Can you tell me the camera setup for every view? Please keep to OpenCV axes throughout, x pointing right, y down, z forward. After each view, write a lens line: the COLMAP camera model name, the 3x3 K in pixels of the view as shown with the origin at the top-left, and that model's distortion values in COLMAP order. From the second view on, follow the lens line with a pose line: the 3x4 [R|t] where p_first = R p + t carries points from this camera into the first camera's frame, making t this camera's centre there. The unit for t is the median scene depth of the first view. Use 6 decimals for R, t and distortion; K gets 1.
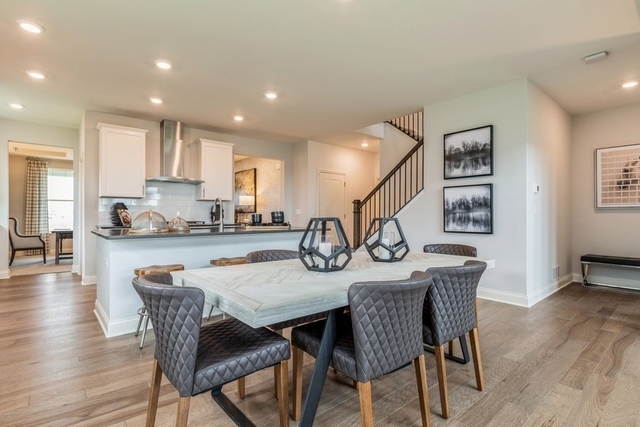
lens RADIAL K [[317.4, 0, 318.8], [0, 317.4, 212.0], [0, 0, 1]] dist [-0.005721, -0.001355]
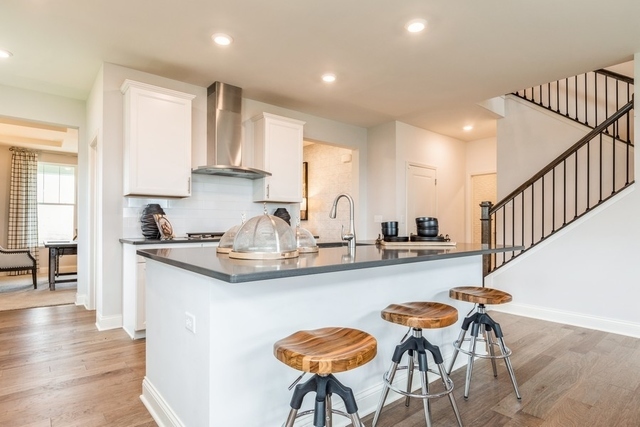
lens RADIAL K [[347.1, 0, 317.0], [0, 347.1, 218.7], [0, 0, 1]] dist [-0.004770, 0.003837]
pose [[0.999880, 0.002062, -0.015366, -0.243893], [-0.002126, 0.999989, -0.004172, 0.002952], [0.015357, 0.004204, 0.999873, 0.247015]]
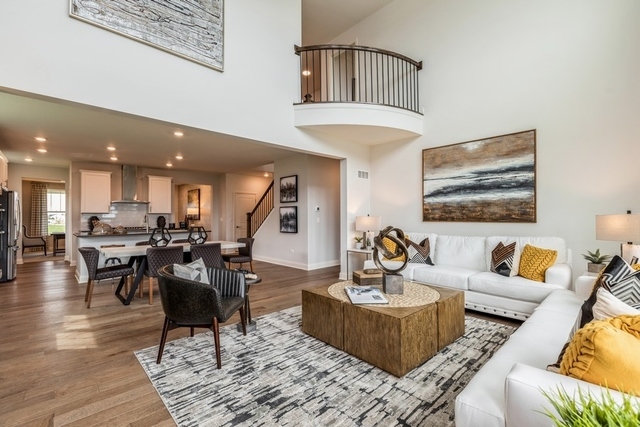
lens RADIAL K [[286.0, 0, 319.2], [0, 286.0, 213.4], [0, 0, 1]] dist [-0.002408, -0.000512]
pose [[0.998373, -0.006149, 0.056686, 0.407606], [0.006435, 0.999967, -0.004862, -0.026160], [-0.056654, 0.005219, 0.998380, -0.492005]]
